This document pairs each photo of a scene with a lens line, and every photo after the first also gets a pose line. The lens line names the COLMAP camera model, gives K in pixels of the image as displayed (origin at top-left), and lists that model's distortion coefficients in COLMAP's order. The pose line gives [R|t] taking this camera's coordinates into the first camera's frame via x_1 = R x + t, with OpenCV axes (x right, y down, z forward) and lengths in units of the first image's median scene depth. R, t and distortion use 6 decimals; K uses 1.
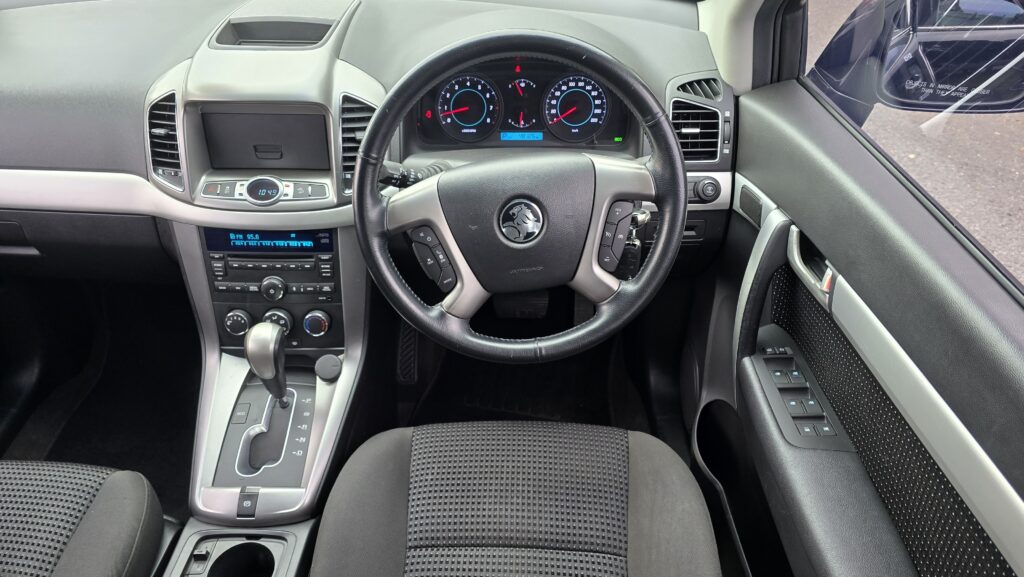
lens RADIAL K [[701.7, 0, 510.3], [0, 701.7, 284.3], [0, 0, 1]] dist [0.033188, -0.016709]
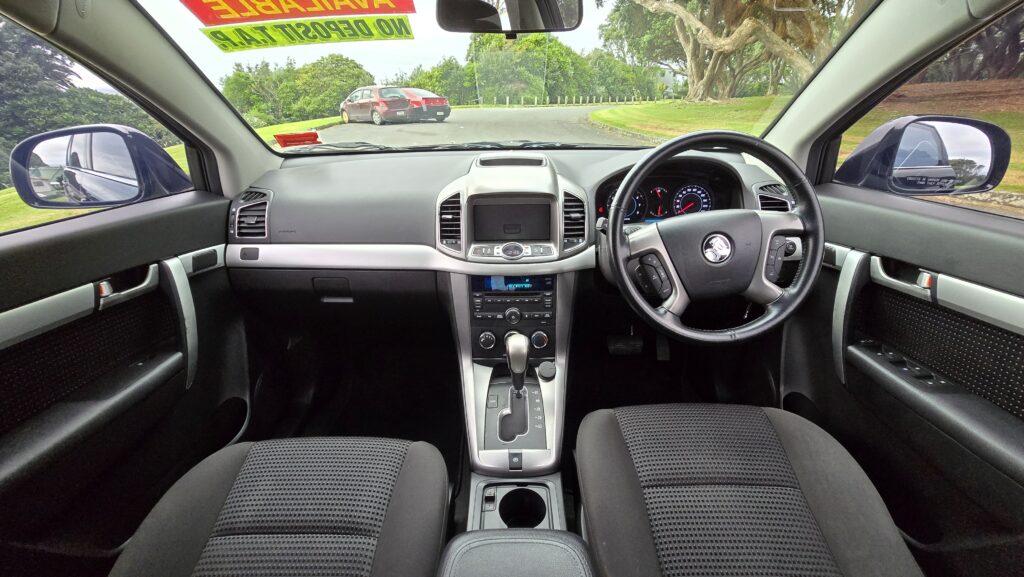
lens RADIAL K [[420.1, 0, 512.7], [0, 420.1, 286.7], [0, 0, 1]] dist [-0.006933, -0.000028]
pose [[0.999746, -0.019691, 0.010975, -0.358805], [0.021584, 0.976600, -0.213978, 0.143577], [-0.006505, 0.214160, 0.976777, 0.103166]]
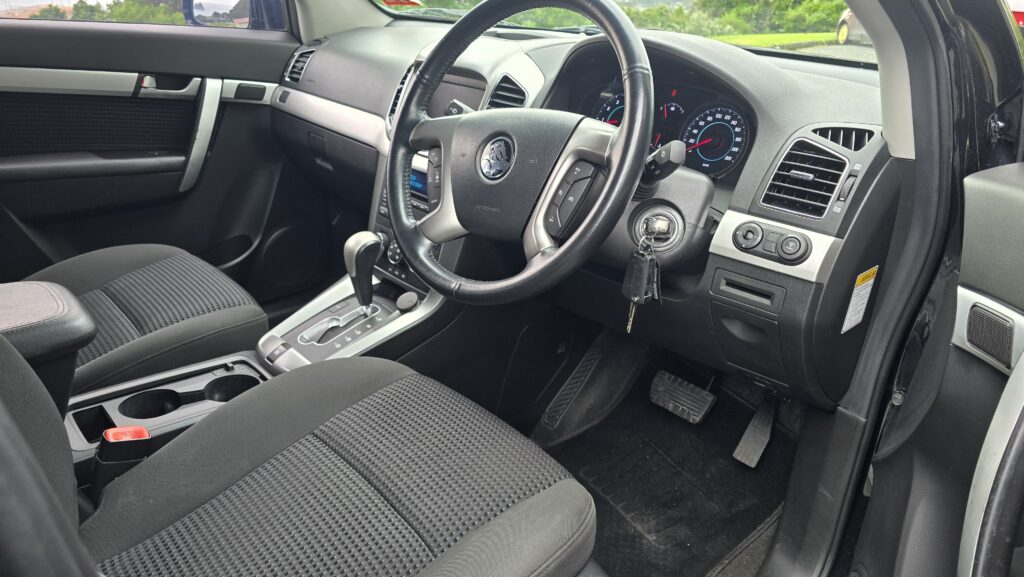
lens RADIAL K [[701.7, 0, 515.0], [0, 701.7, 285.1], [0, 0, 1]] dist [0.033188, -0.016709]
pose [[0.693036, 0.309634, -0.651021, 0.599814], [-0.471051, 0.878115, -0.083809, 0.113630], [0.545722, 0.364747, 0.754419, 0.265613]]
